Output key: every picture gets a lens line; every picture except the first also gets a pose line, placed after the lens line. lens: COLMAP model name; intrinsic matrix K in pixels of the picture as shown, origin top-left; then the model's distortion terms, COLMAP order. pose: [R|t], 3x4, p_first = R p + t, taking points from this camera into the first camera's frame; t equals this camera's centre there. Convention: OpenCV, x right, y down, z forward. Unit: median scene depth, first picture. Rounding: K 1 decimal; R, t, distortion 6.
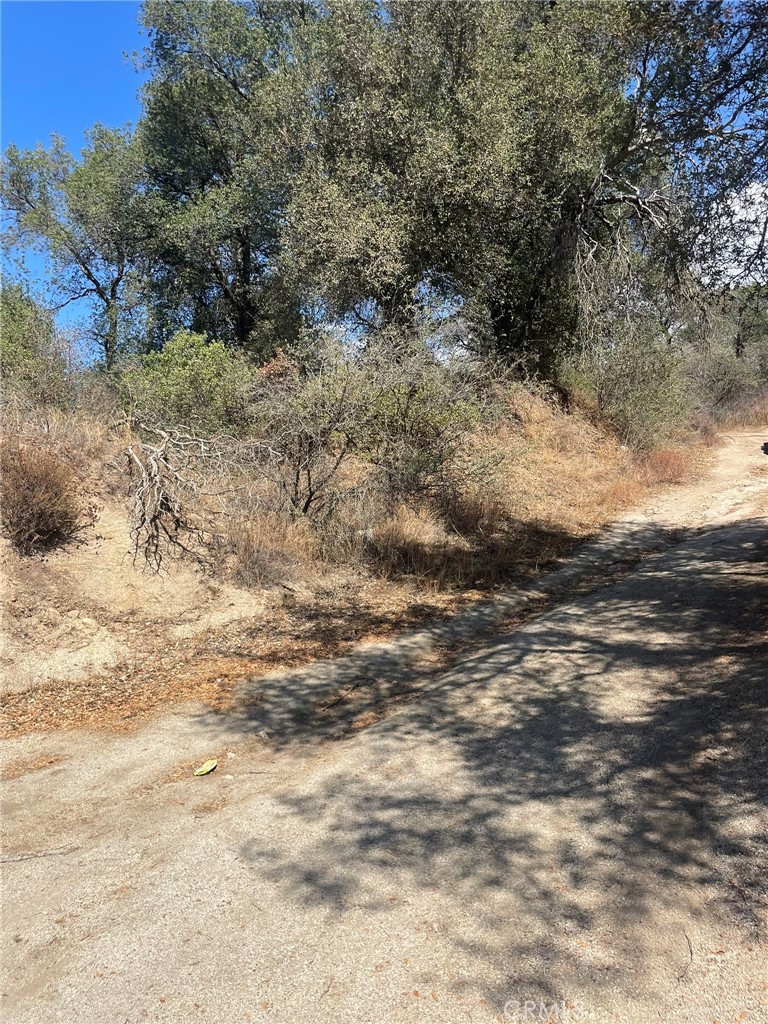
lens RADIAL K [[769.8, 0, 389.3], [0, 769.8, 511.4], [0, 0, 1]] dist [0.064697, -0.095388]
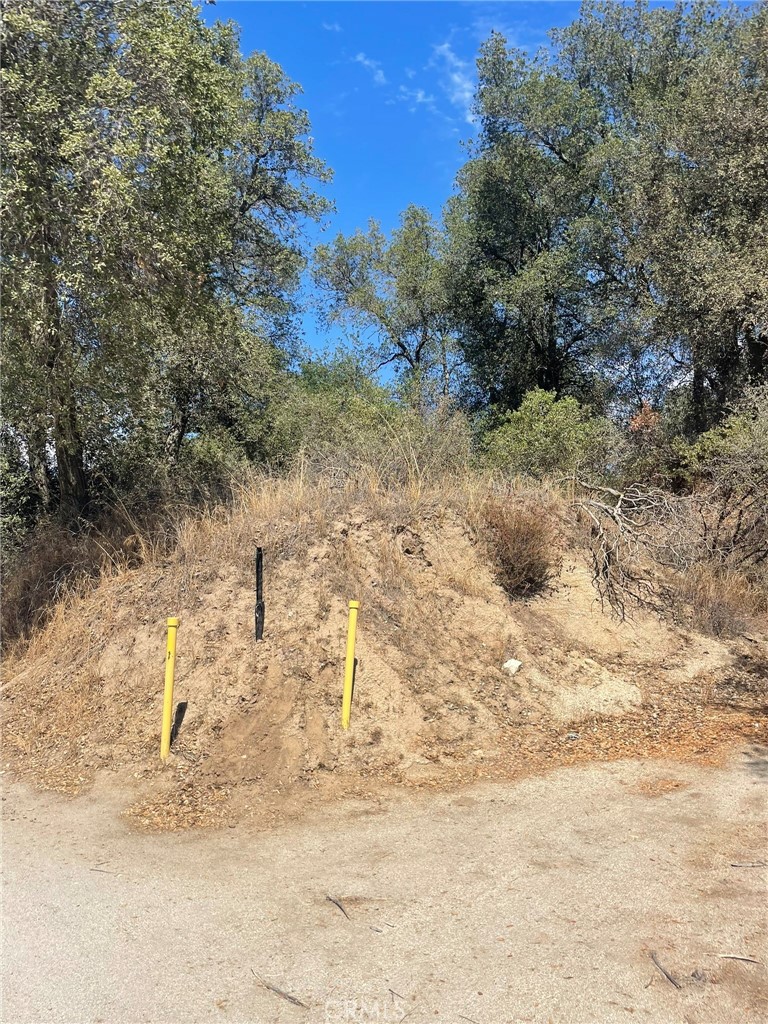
lens RADIAL K [[769.8, 0, 390.6], [0, 769.8, 509.9], [0, 0, 1]] dist [0.064697, -0.095388]
pose [[0.948543, -0.011757, -0.316431, -0.256503], [-0.006617, 0.998356, -0.056929, -0.010079], [0.316580, 0.056093, 0.946906, -0.138803]]
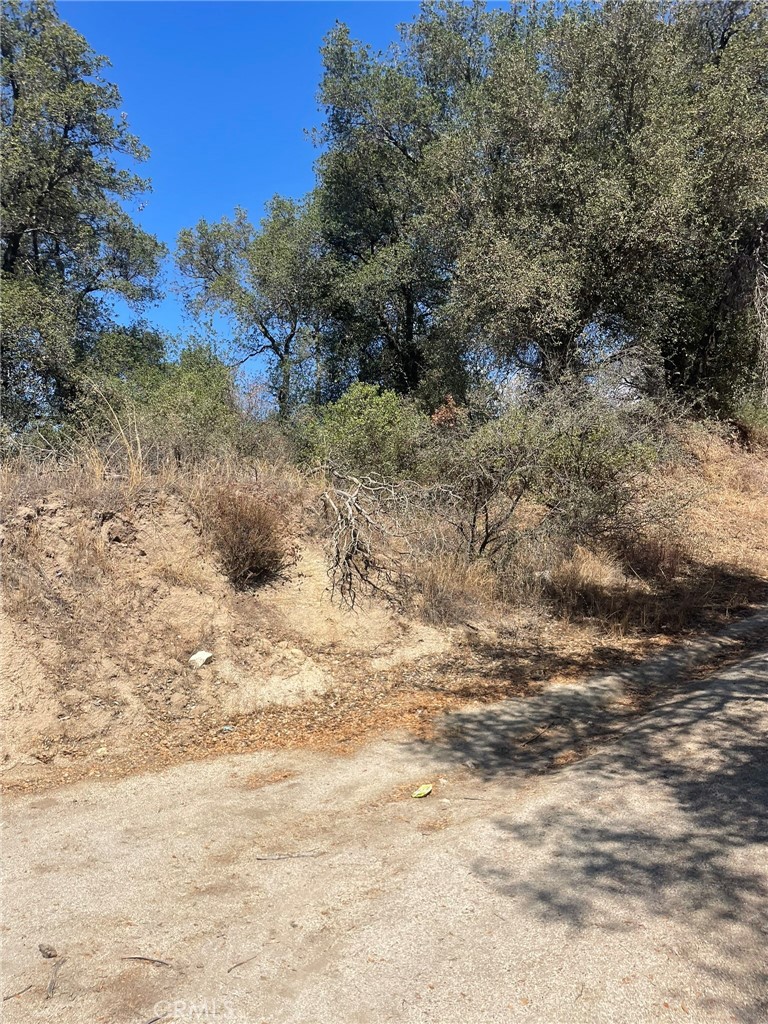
lens RADIAL K [[769.8, 0, 389.1], [0, 769.8, 509.3], [0, 0, 1]] dist [0.064697, -0.095388]
pose [[0.980725, -0.004061, -0.195351, -0.037657], [-0.006734, 0.998488, -0.054562, -0.001004], [0.195277, 0.054826, 0.979215, -0.046972]]
